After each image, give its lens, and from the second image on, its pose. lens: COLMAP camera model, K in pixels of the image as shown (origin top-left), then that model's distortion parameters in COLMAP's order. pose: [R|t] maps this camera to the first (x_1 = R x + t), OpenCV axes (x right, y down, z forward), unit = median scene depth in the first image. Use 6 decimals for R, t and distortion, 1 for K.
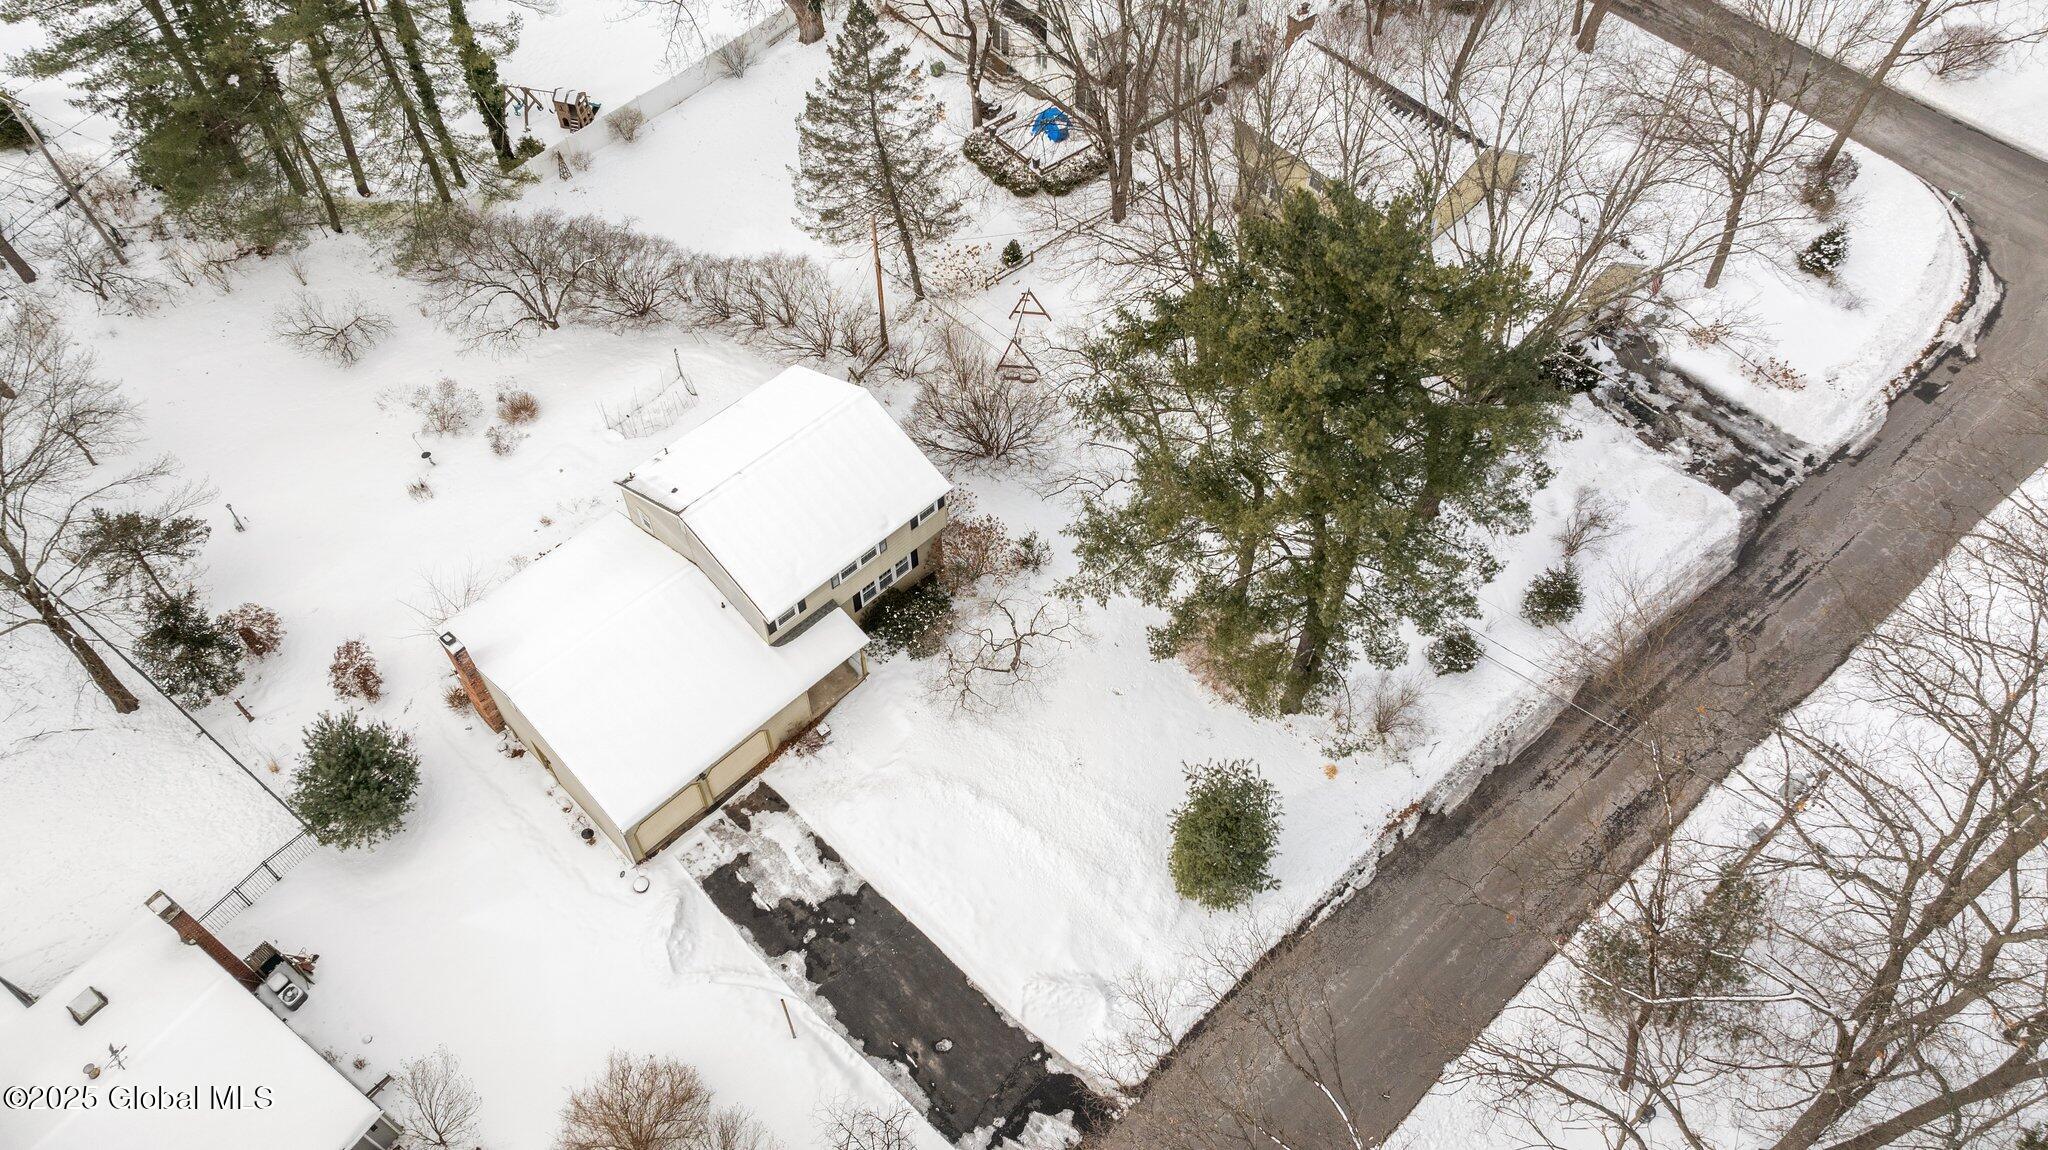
lens RADIAL K [[1463.6, 0, 1033.7], [0, 1463.6, 581.5], [0, 0, 1]] dist [-0.020784, 0.003718]
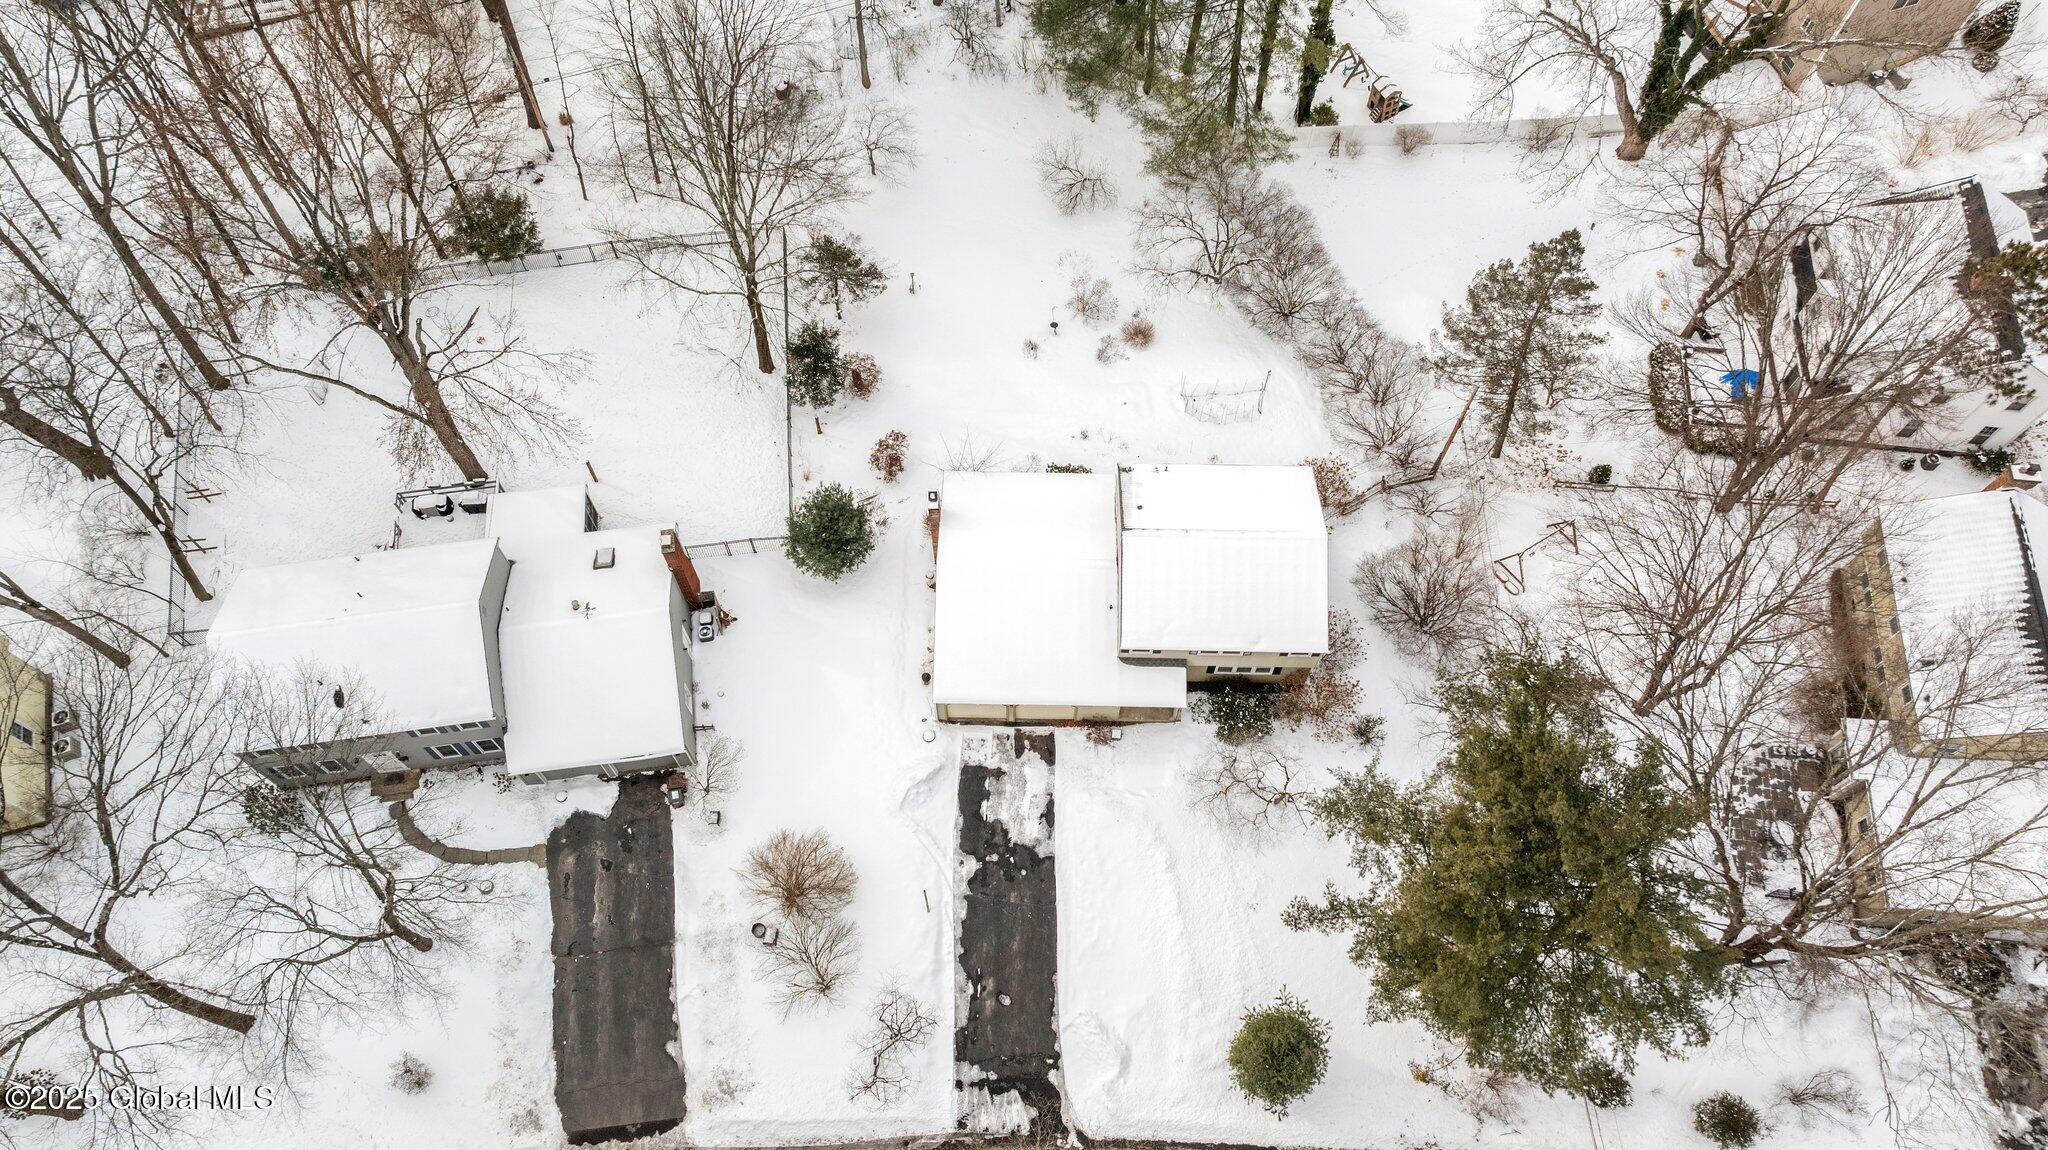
lens RADIAL K [[1435.4, 0, 1017.9], [0, 1435.4, 573.4], [0, 0, 1]] dist [0.002884, 0.002986]
pose [[0.689309, 0.643472, -0.332862, 0.112282], [-0.577536, 0.765463, 0.283759, -0.297399], [0.437384, -0.003358, 0.899268, -0.107691]]
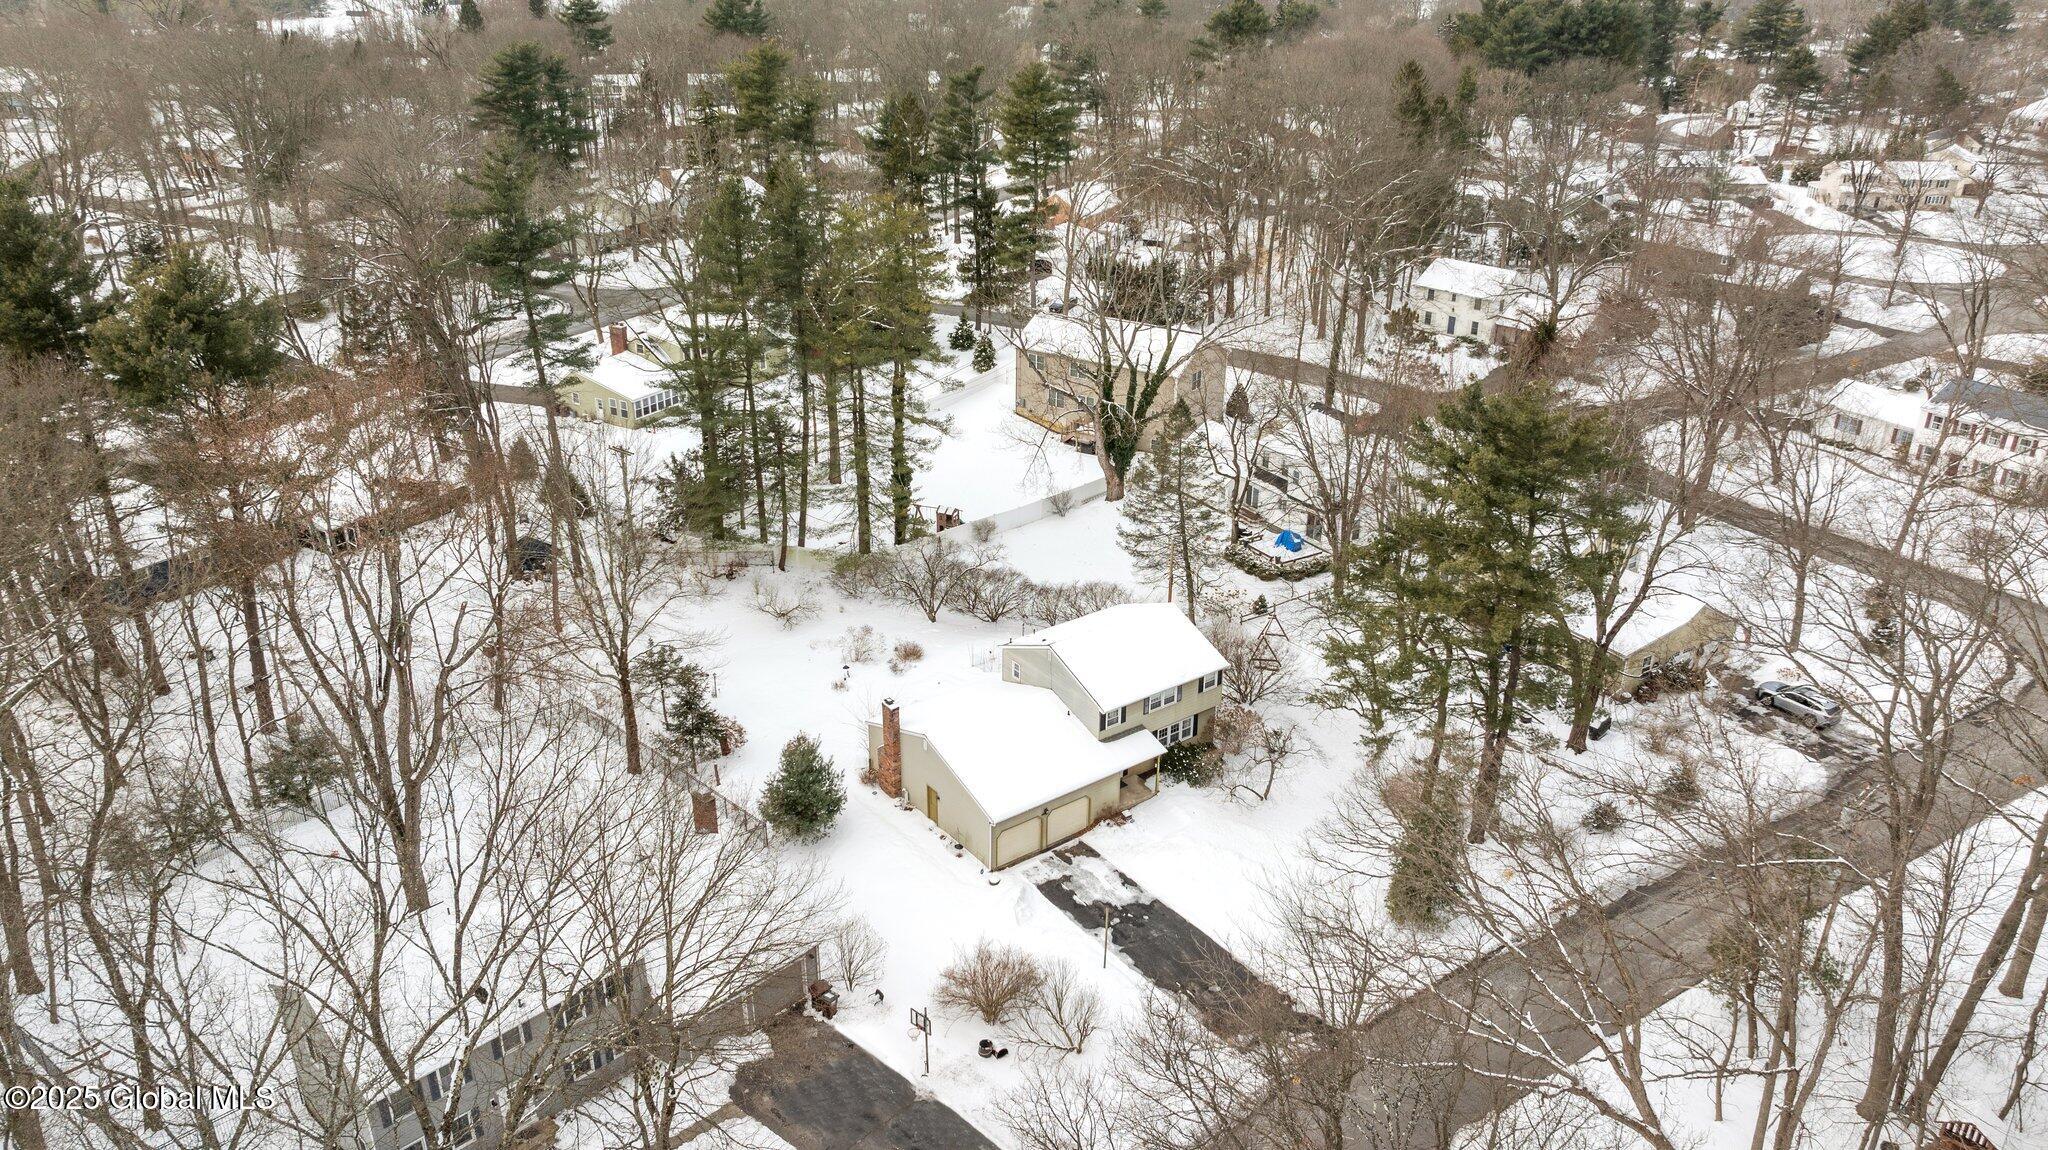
lens RADIAL K [[1468.1, 0, 1006.6], [0, 1468.1, 573.3], [0, 0, 1]] dist [-0.008604, -0.012540]
pose [[0.987729, 0.067369, -0.140902, -0.077695], [-0.126581, 0.873777, -0.469565, 0.579732], [0.091483, 0.481639, 0.871582, -0.336312]]
